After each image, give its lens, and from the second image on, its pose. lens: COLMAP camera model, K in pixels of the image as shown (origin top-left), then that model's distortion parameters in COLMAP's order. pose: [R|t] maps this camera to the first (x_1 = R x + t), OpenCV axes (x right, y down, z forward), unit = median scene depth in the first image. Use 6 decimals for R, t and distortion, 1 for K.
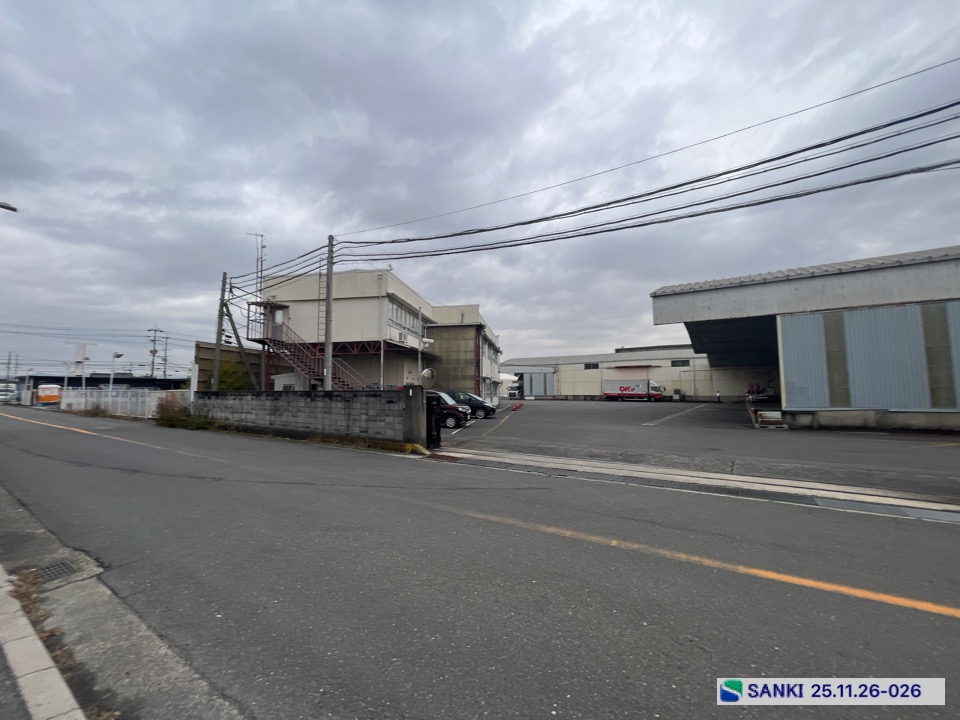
lens RADIAL K [[386.8, 0, 475.9], [0, 386.8, 362.5], [0, 0, 1]] dist [-0.000567, -0.000782]
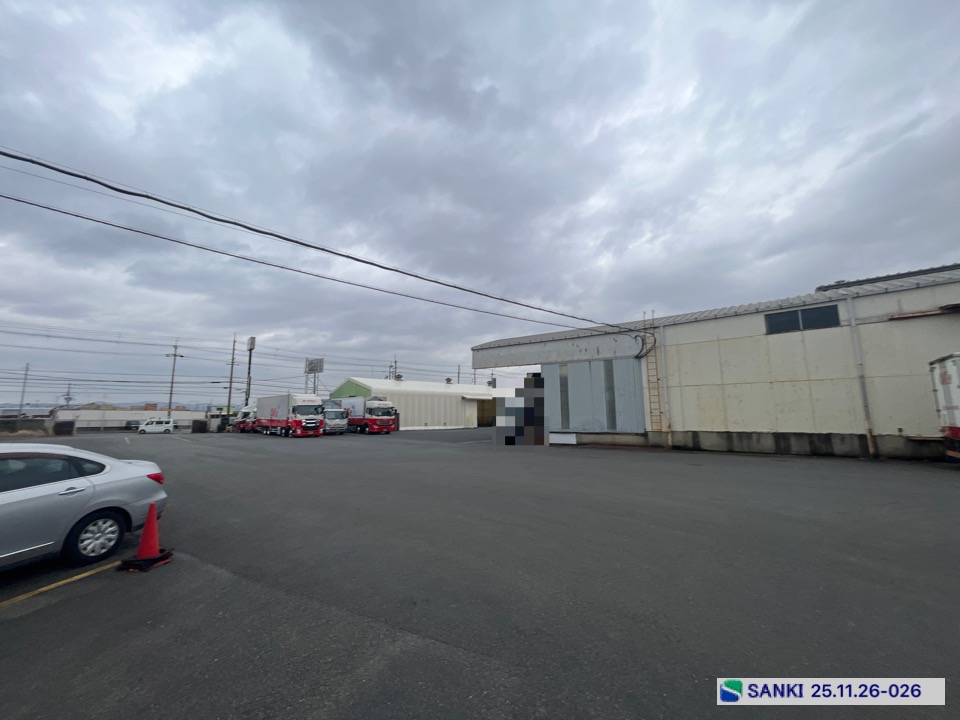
lens RADIAL K [[386.8, 0, 475.9], [0, 386.8, 362.5], [0, 0, 1]] dist [-0.000567, -0.000782]
pose [[0.996720, -0.017125, -0.079100, 0.302989], [0.011807, 0.997669, -0.067215, 0.154767], [0.080067, 0.066060, 0.994598, 2.135865]]
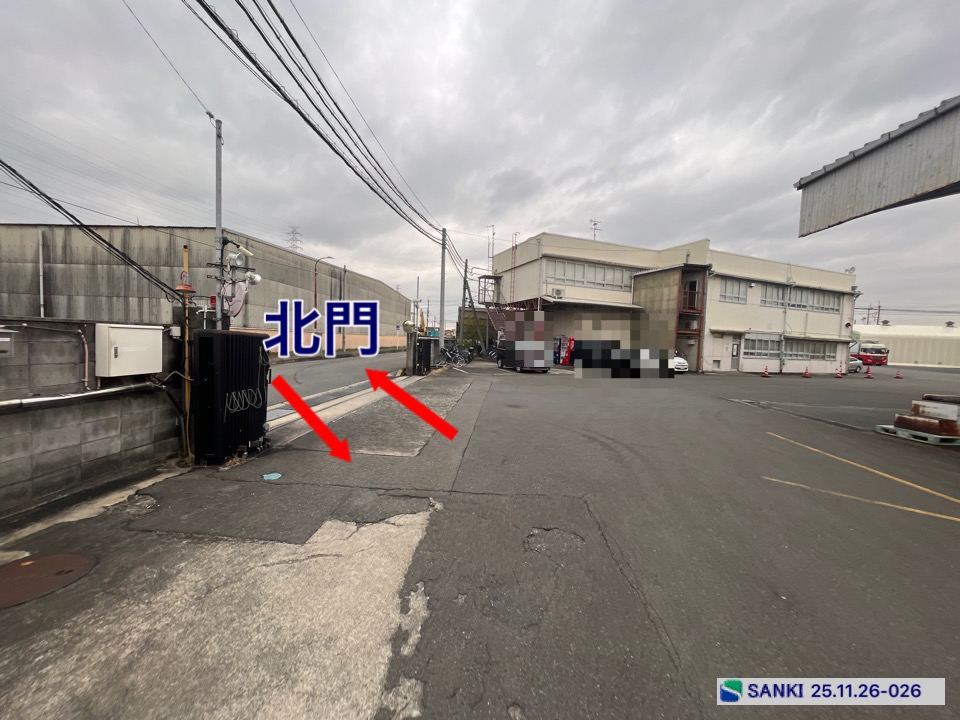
lens RADIAL K [[387.2, 0, 477.3], [0, 387.2, 393.6], [0, 0, 1]] dist [0.001227, -0.000051]
pose [[0.505491, 0.135731, -0.852089, 0.662587], [0.024530, 0.984890, 0.171438, 0.023642], [0.862483, -0.107562, 0.494524, 0.216714]]
